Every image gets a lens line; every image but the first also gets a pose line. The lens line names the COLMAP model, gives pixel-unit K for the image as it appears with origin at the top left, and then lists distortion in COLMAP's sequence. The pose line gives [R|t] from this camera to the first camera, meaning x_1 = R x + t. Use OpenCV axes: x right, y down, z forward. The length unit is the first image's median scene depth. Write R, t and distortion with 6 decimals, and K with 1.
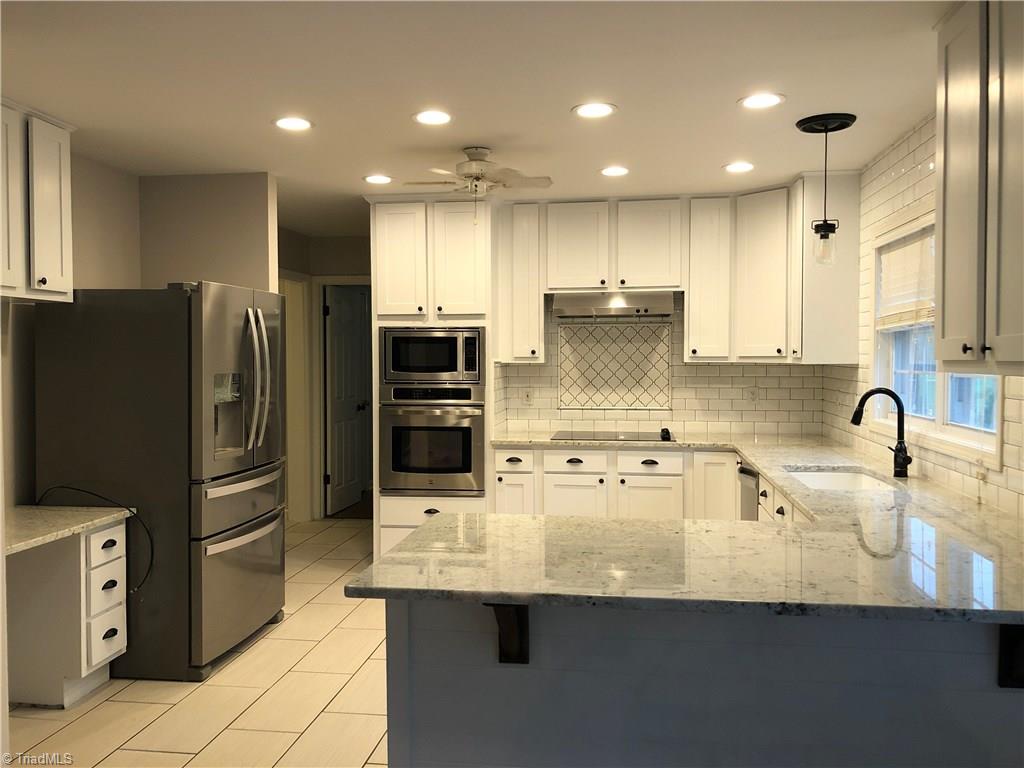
lens RADIAL K [[844.3, 0, 512.0], [0, 844.3, 384.0], [0, 0, 1]] dist [0.010568, -0.000027]
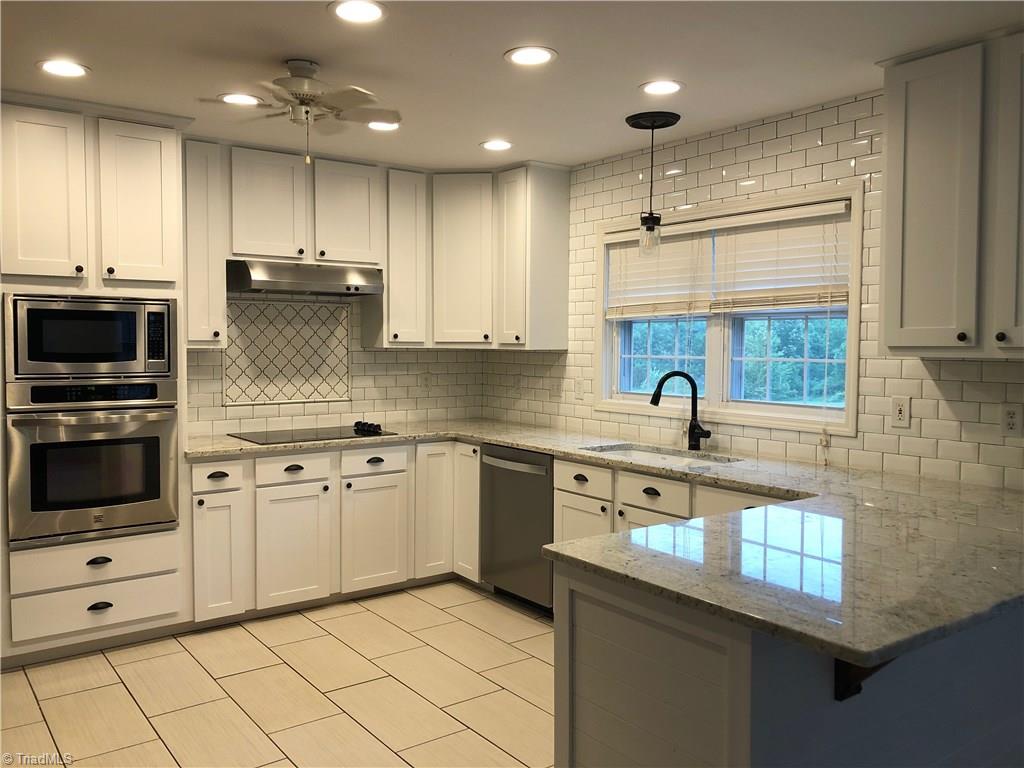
lens RADIAL K [[827.3, 0, 512.0], [0, 827.3, 384.0], [0, 0, 1]] dist [0.098414, -0.259813]
pose [[0.696329, -0.030834, 0.717060, -0.350916], [0.017469, 0.999509, 0.026015, -0.007627], [-0.717510, -0.005589, 0.696525, 0.281179]]
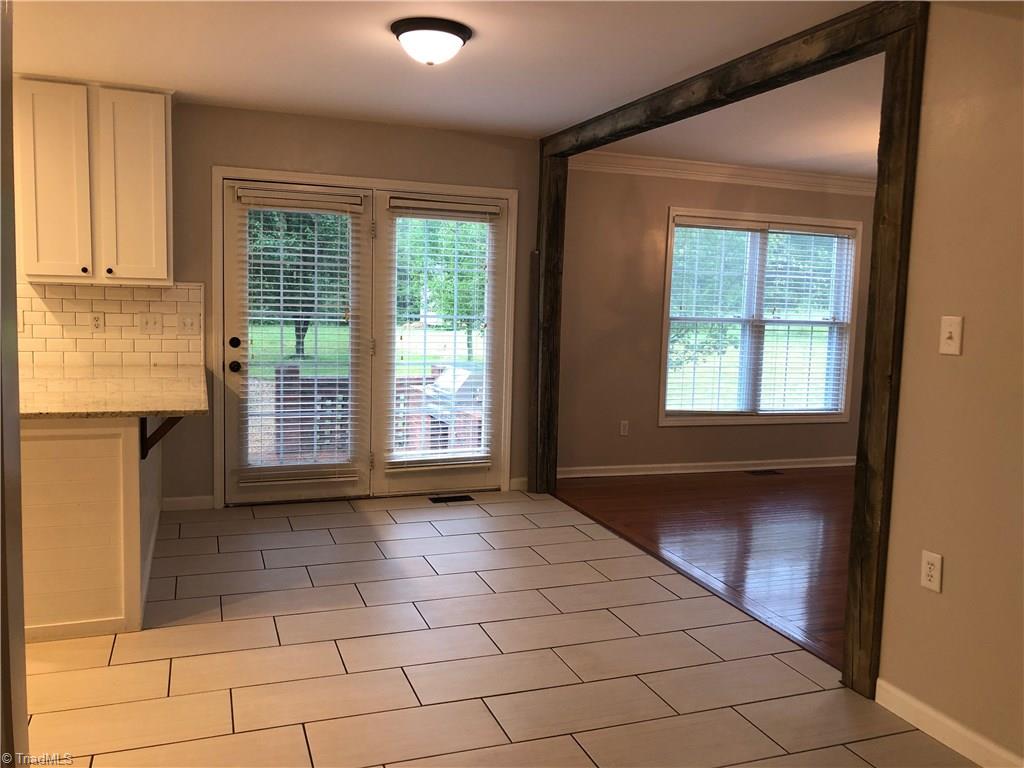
lens RADIAL K [[844.3, 0, 512.0], [0, 844.3, 384.0], [0, 0, 1]] dist [0.010568, -0.000027]
pose [[-0.491963, -0.109422, 0.863712, -0.750900], [-0.003819, 0.992332, 0.123542, -0.011845], [-0.870608, 0.057479, -0.488609, 0.497873]]
